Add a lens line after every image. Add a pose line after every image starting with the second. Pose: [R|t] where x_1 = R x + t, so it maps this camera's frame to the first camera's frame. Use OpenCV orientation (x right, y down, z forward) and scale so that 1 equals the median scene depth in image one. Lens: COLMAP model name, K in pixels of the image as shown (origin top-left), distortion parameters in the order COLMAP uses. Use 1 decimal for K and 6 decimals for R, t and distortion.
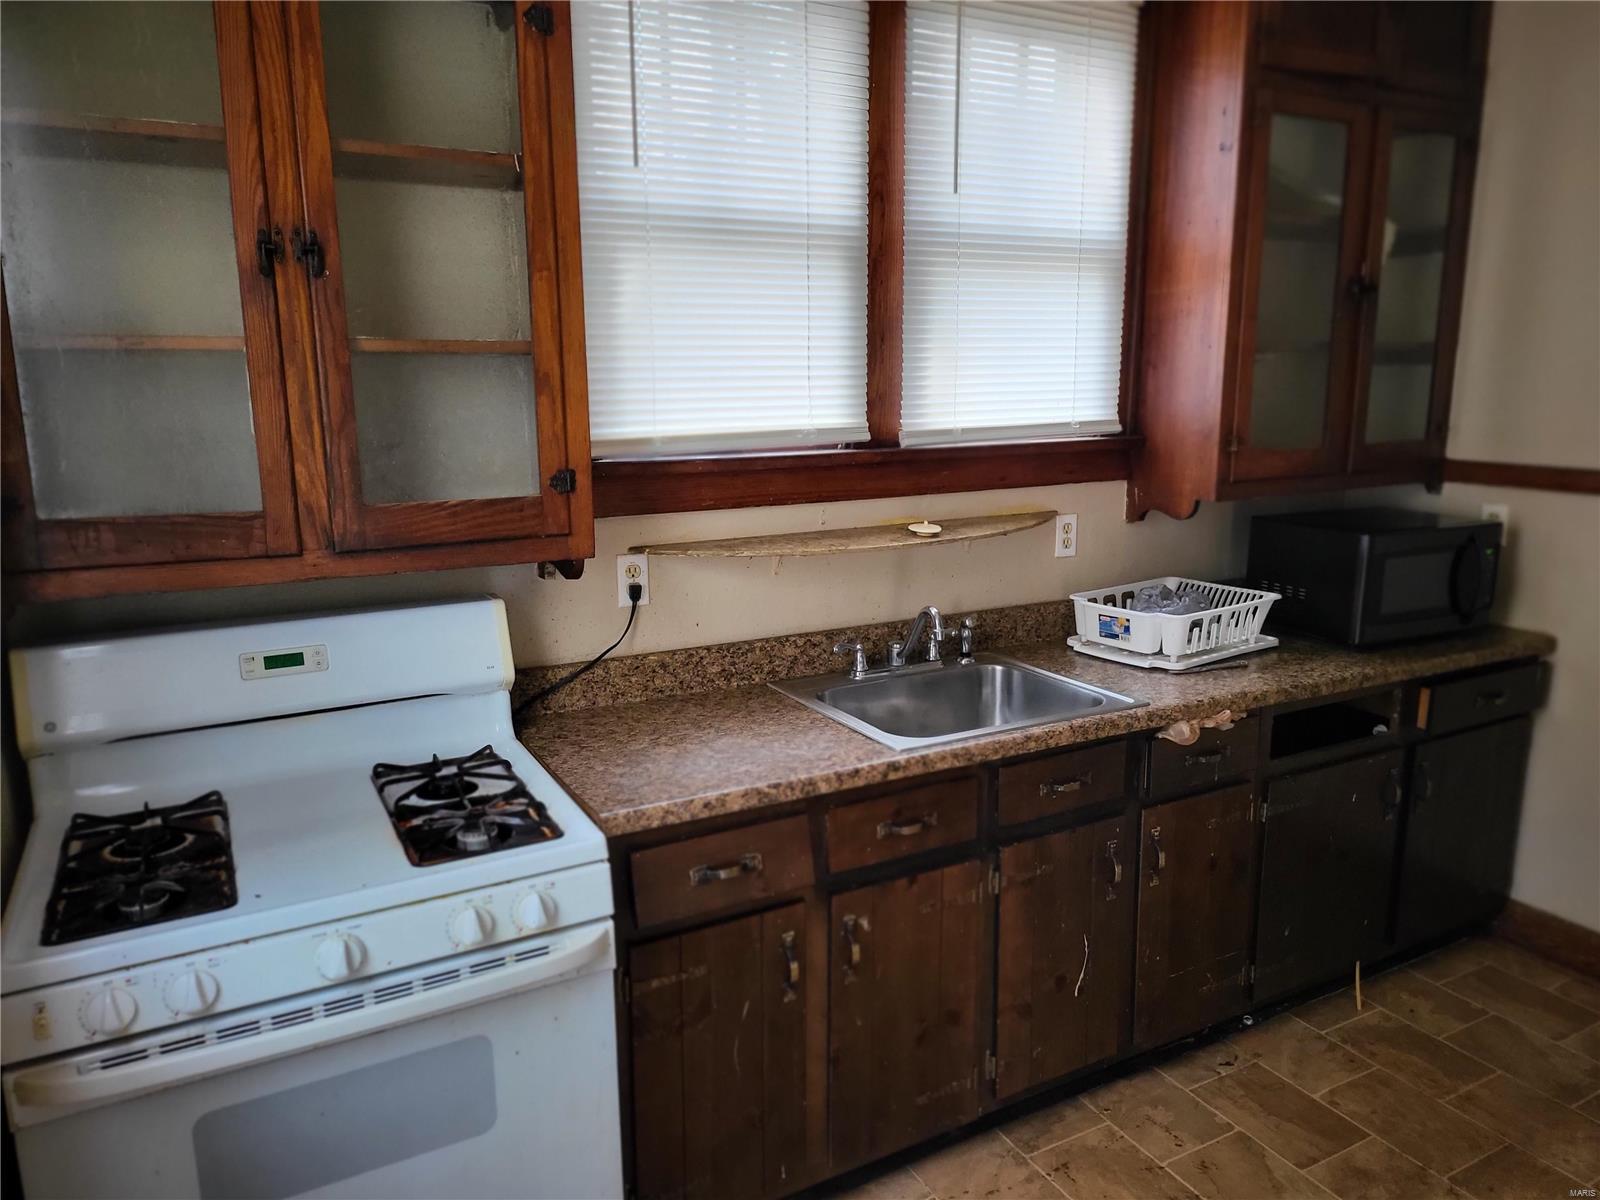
lens RADIAL K [[1122.9, 0, 802.6], [0, 1122.9, 596.6], [0, 0, 1]] dist [0.057729, -0.057452]
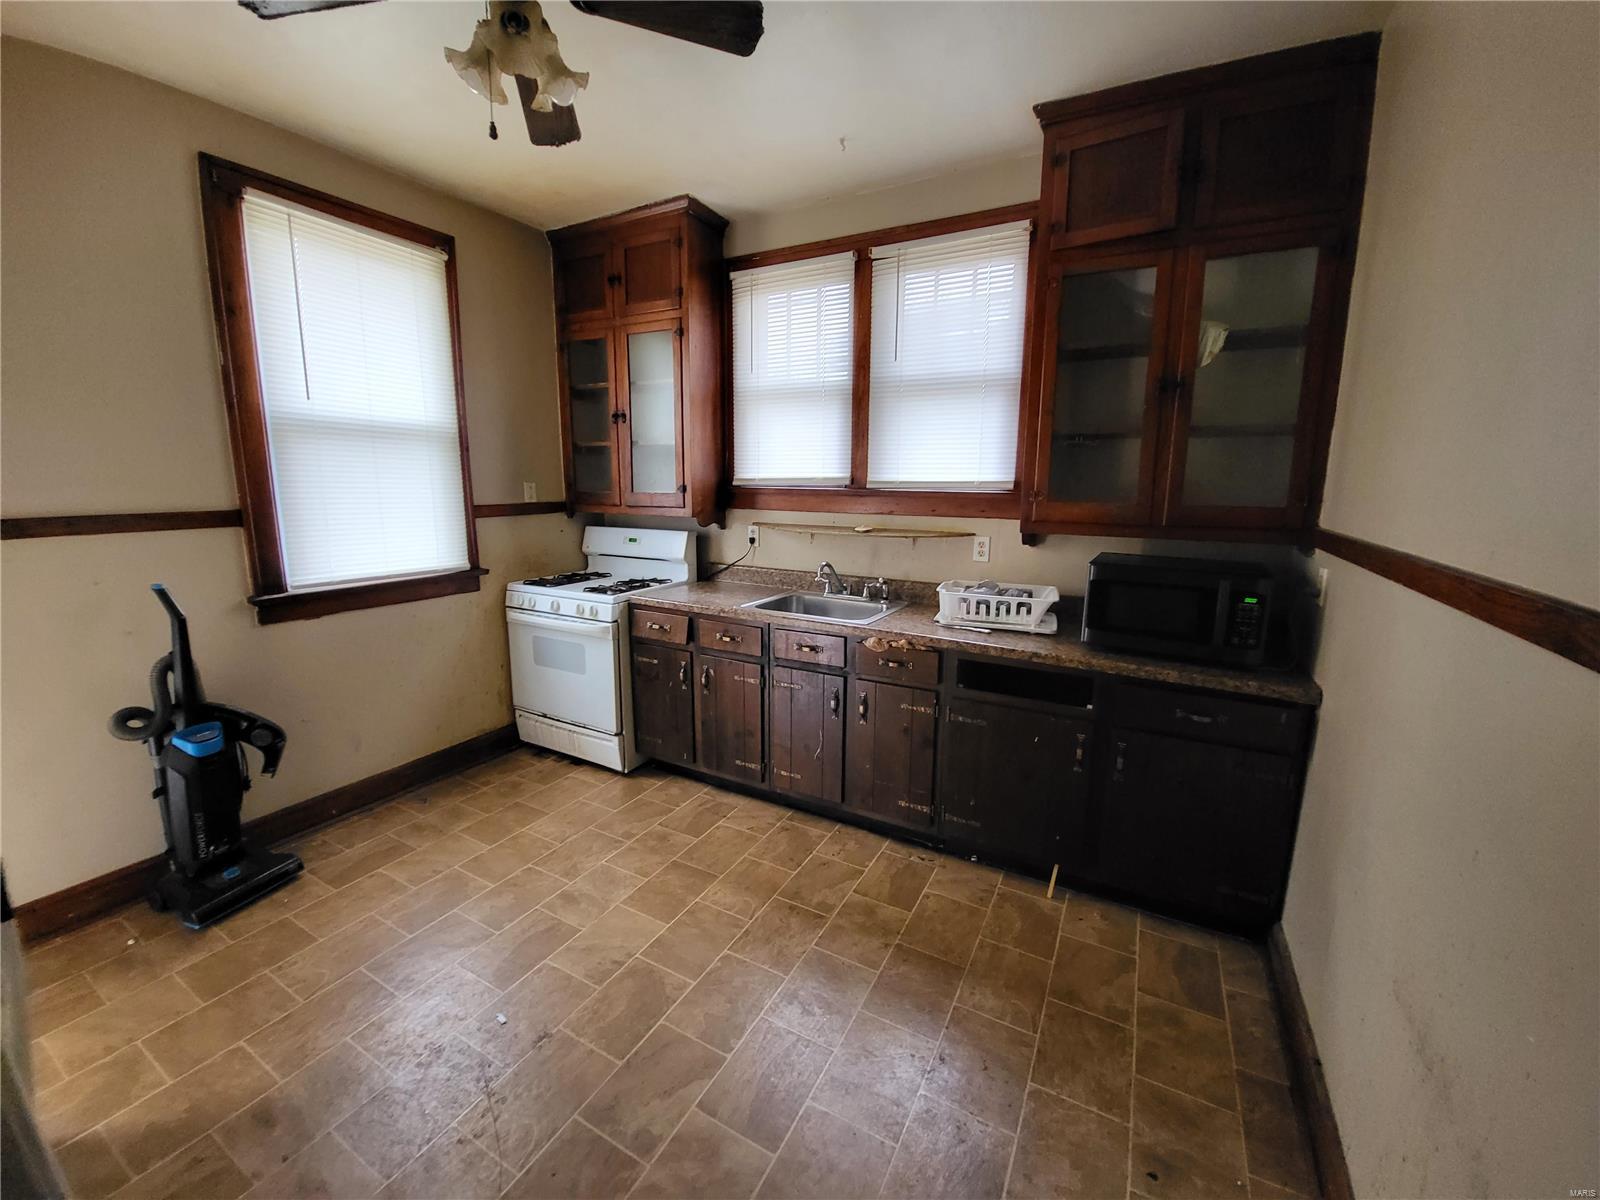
lens RADIAL K [[635.7, 0, 799.0], [0, 635.7, 588.9], [0, 0, 1]] dist [-0.005501, -0.007885]
pose [[0.536744, 0.159498, -0.828533, 1.068191], [-0.178251, 0.981242, 0.073420, -0.019832], [0.824702, 0.108279, 0.555106, 0.306084]]
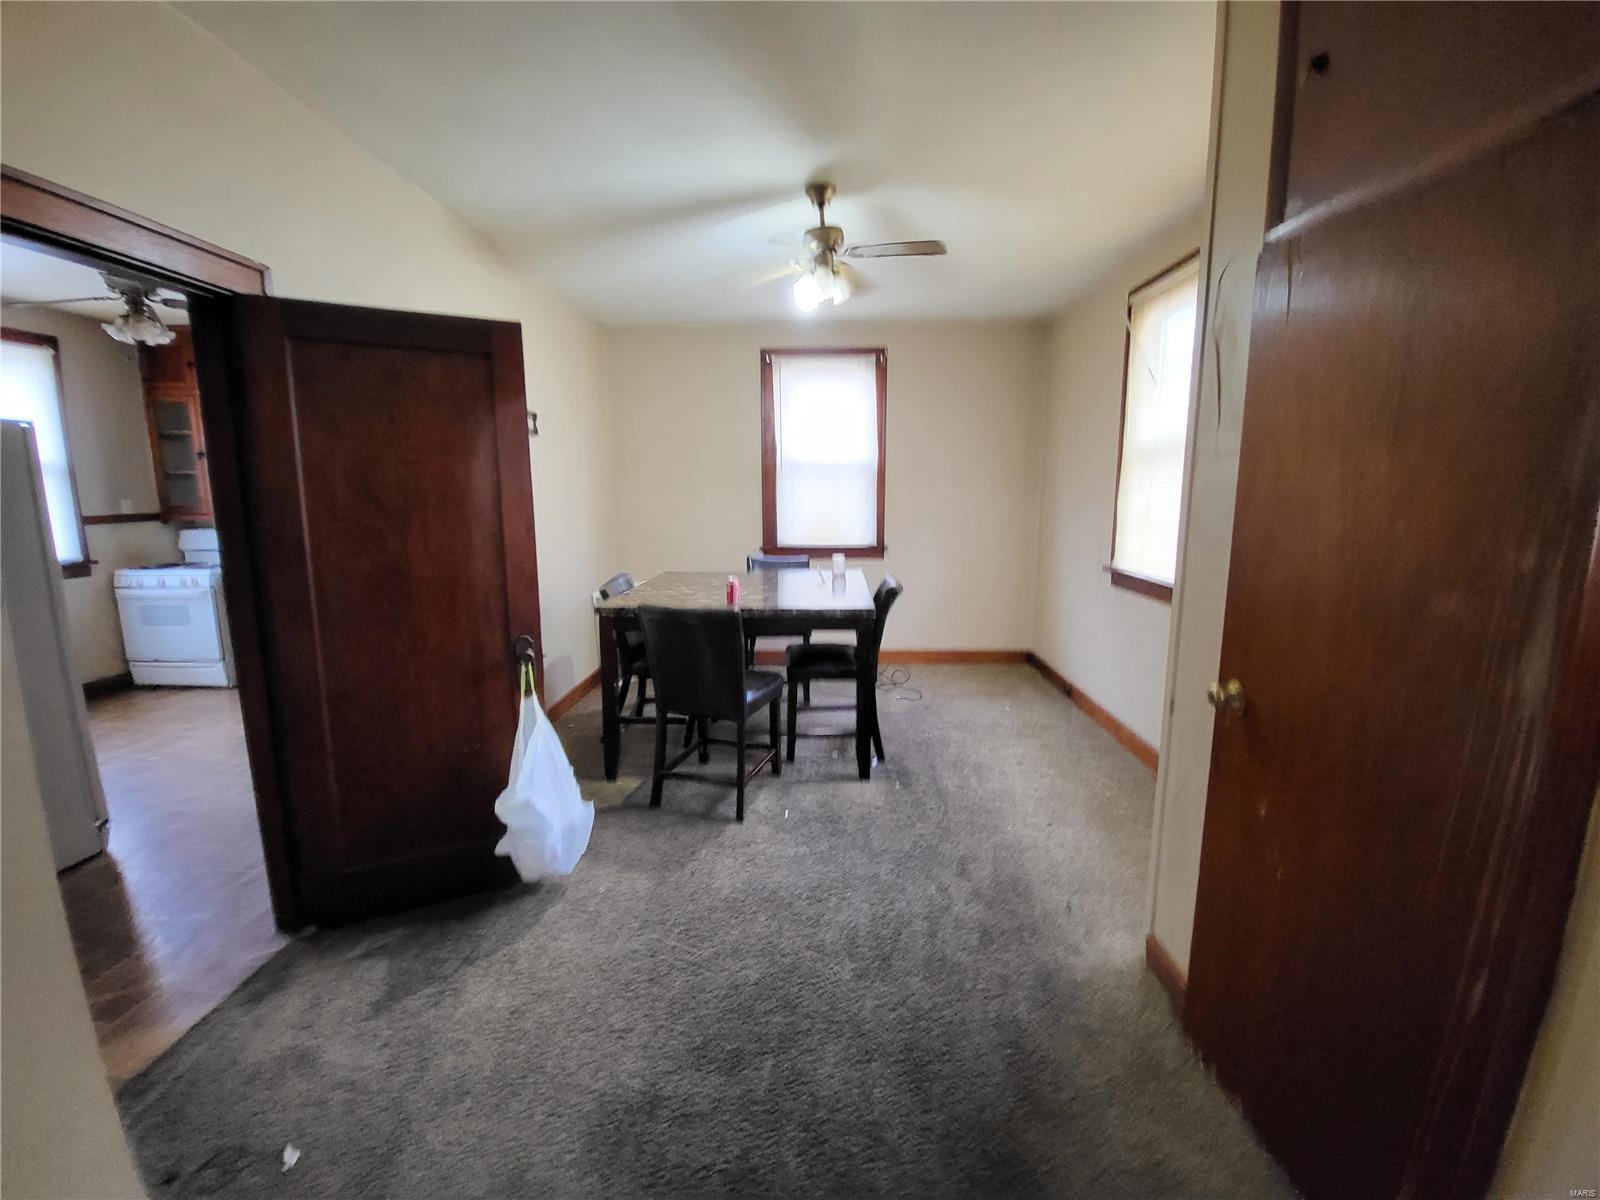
lens RADIAL K [[635.7, 0, 794.8], [0, 635.7, 591.9], [0, 0, 1]] dist [-0.005501, -0.007885]
pose [[0.865838, 0.083614, -0.493288, 2.319789], [-0.101309, 0.994813, -0.009197, 0.051537], [0.489960, 0.057938, 0.869818, -0.084882]]
